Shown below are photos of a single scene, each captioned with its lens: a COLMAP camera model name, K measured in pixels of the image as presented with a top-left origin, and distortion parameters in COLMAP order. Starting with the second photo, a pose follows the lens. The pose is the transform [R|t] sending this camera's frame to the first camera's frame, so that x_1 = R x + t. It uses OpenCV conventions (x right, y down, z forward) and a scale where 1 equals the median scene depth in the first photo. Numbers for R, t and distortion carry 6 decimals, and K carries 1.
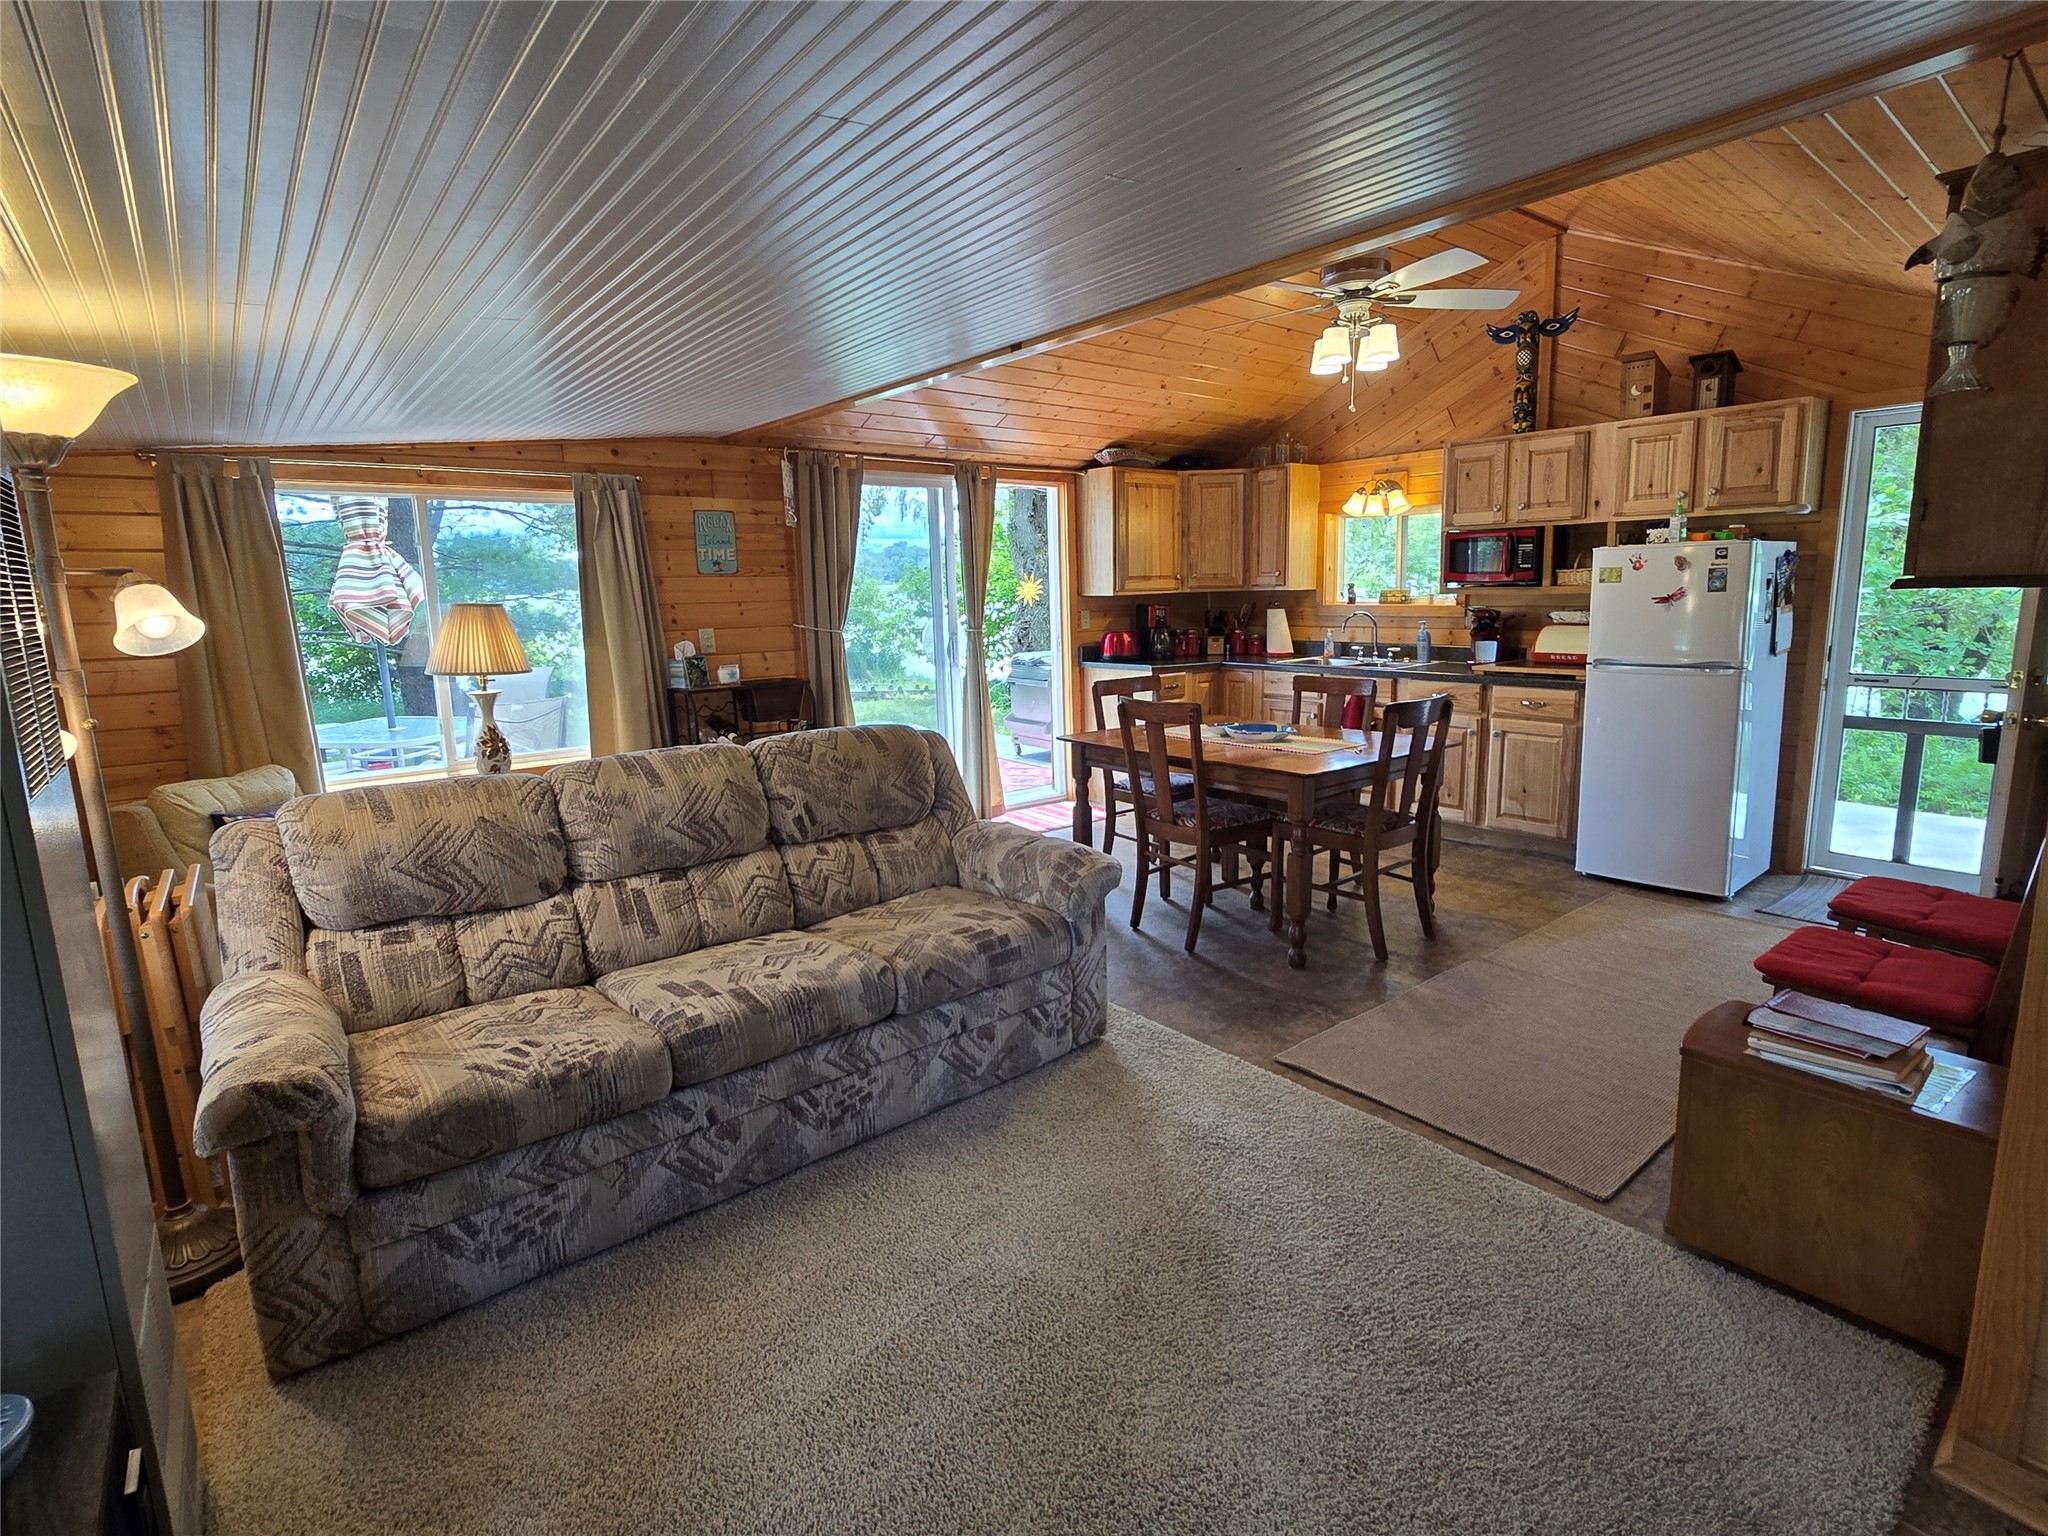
lens RADIAL K [[1001.4, 0, 1024.3], [0, 1001.4, 760.5], [0, 0, 1]] dist [-0.013456, -0.000297]
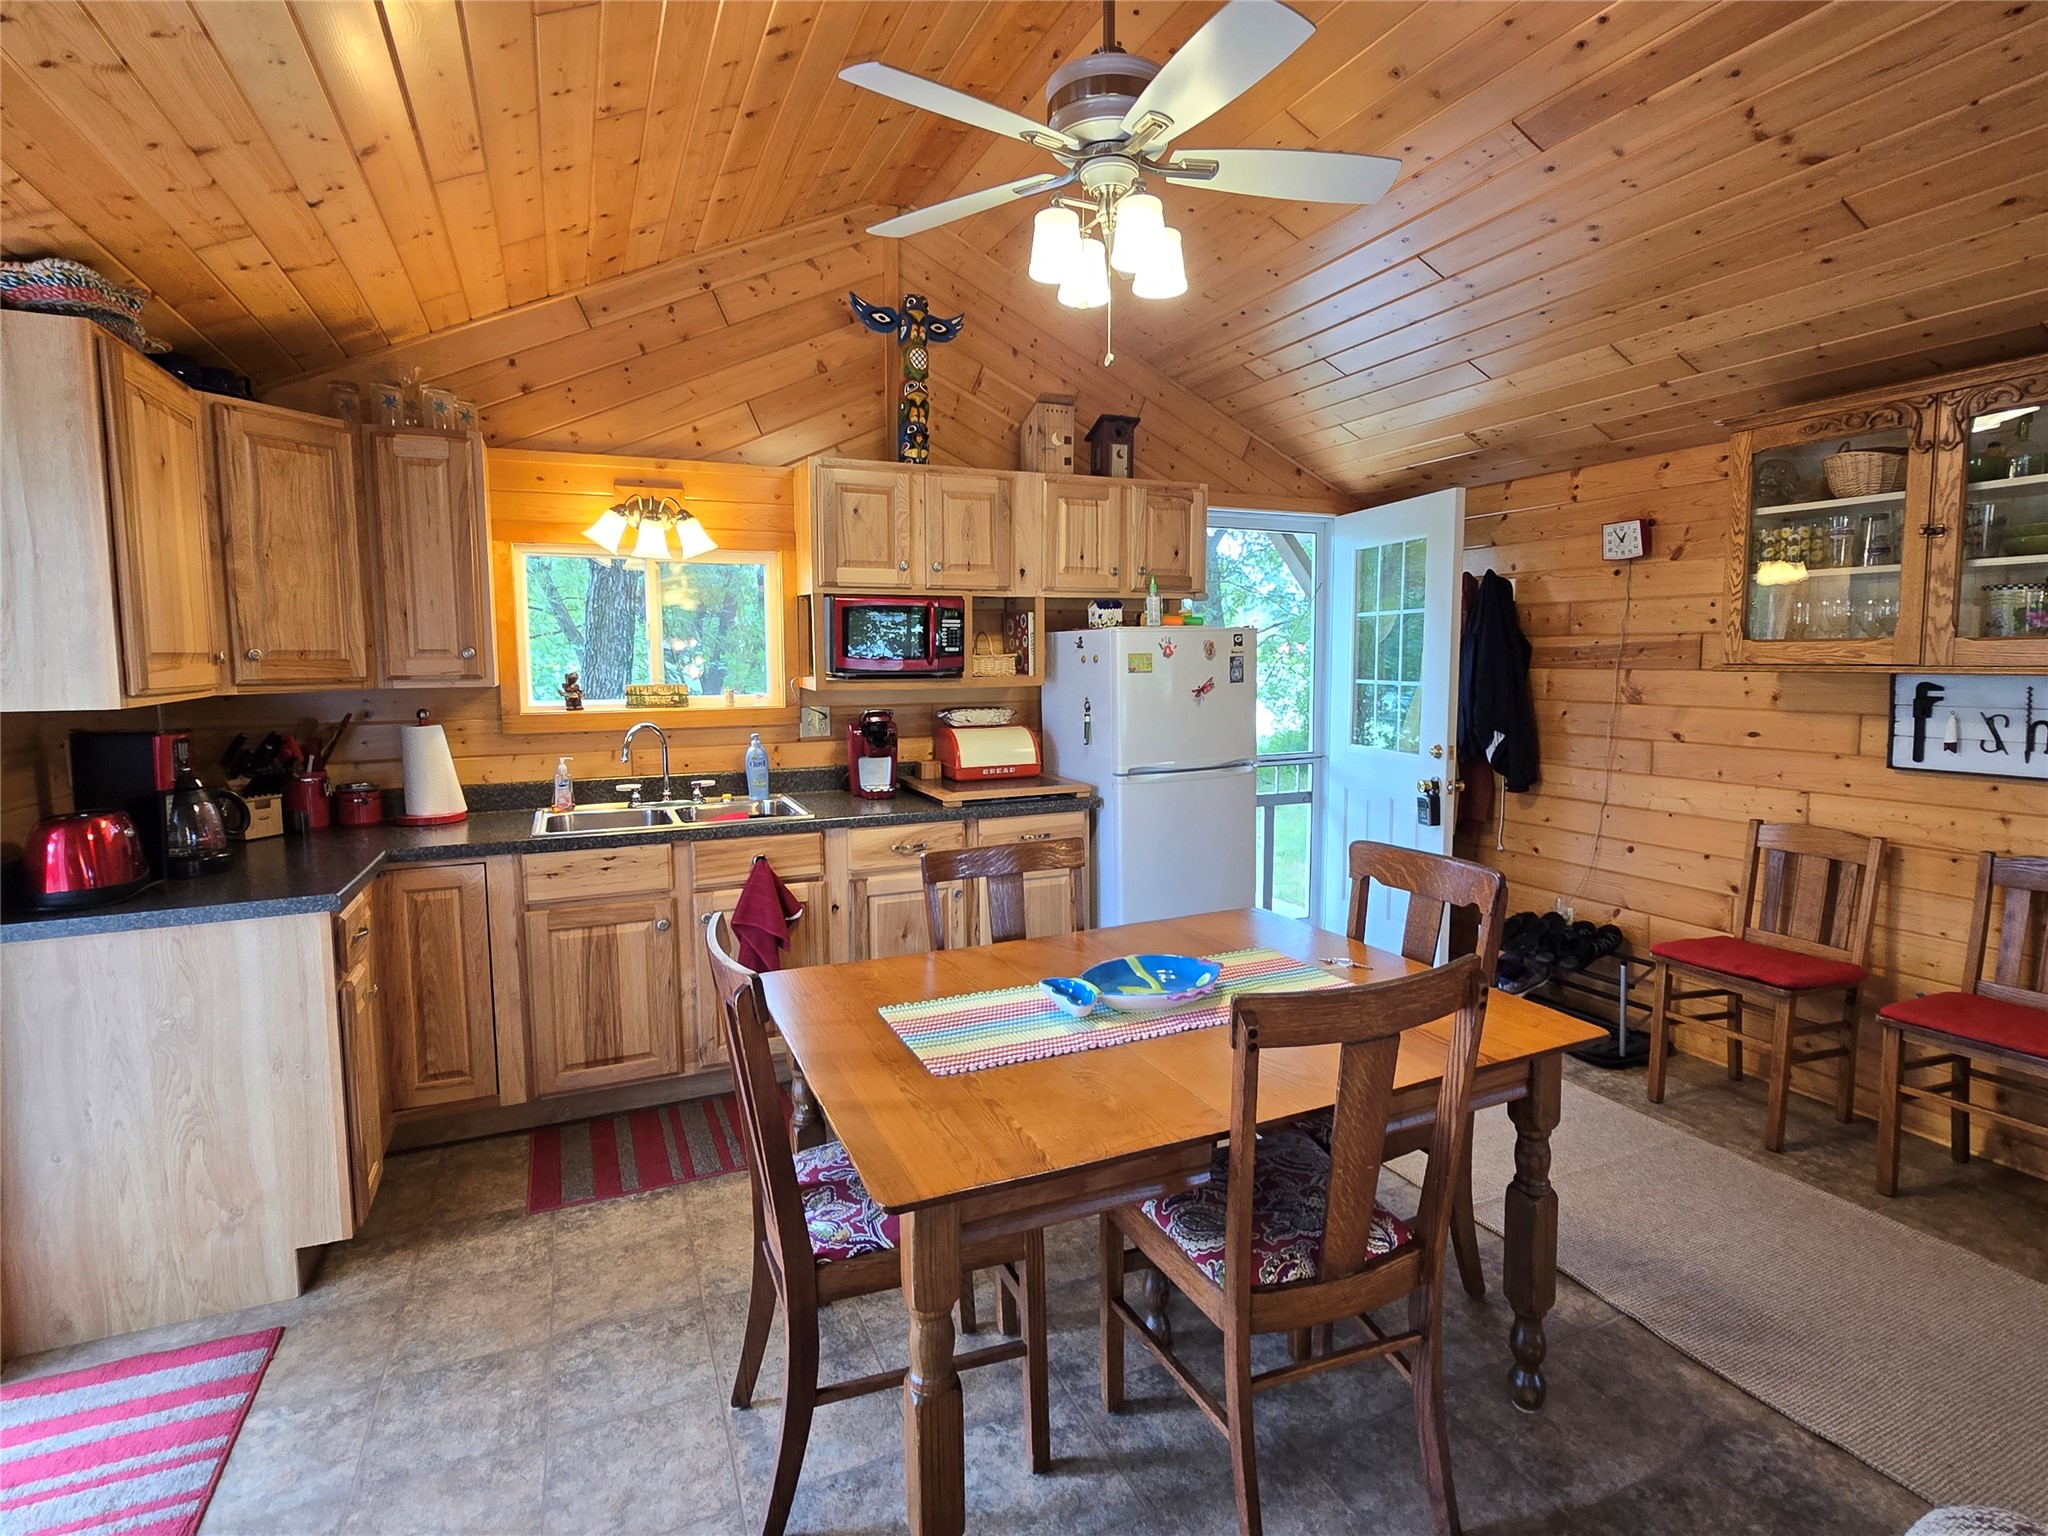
lens RADIAL K [[1035.2, 0, 1065.8], [0, 1035.2, 752.5], [0, 0, 1]] dist [-0.001597, -0.000185]
pose [[0.245492, -0.071155, 0.966784, -0.201482], [0.167923, 0.985347, 0.029882, -0.129958], [-0.954744, 0.155009, 0.253843, 0.741612]]
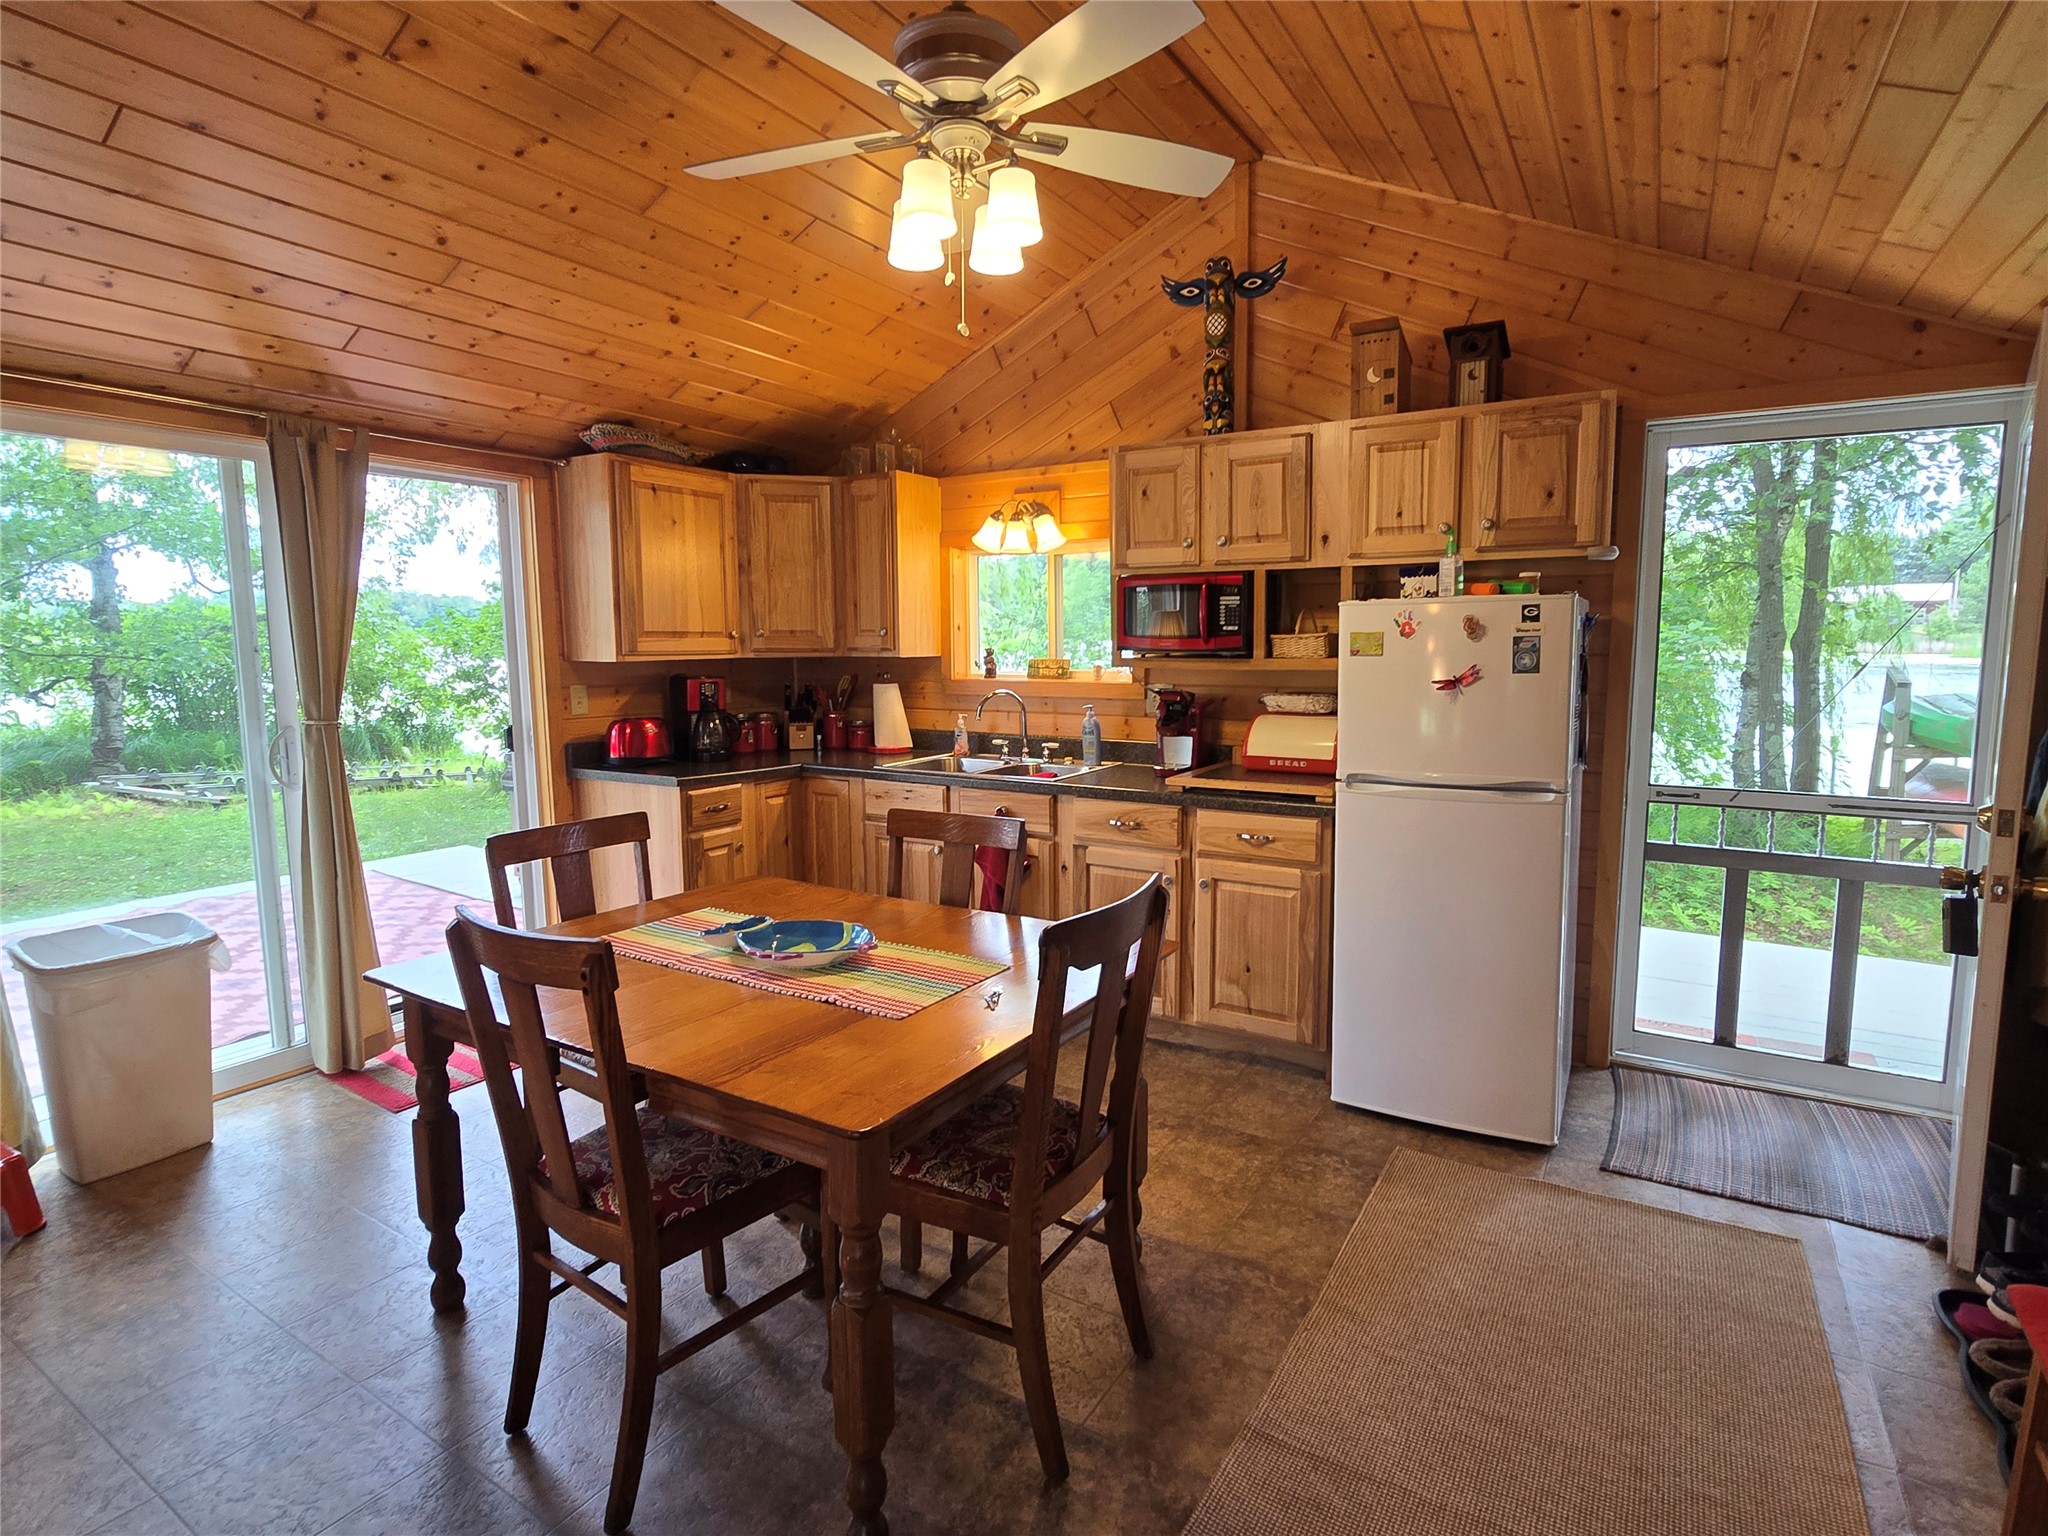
lens RADIAL K [[1040.0, 0, 1027.3], [0, 1040.0, 756.5], [0, 0, 1]] dist [-0.010190, 0.000044]
pose [[0.945250, -0.015486, 0.325979, 0.141813], [0.037301, 0.997454, -0.060779, -0.070762], [-0.324208, 0.069611, 0.943421, 0.386447]]
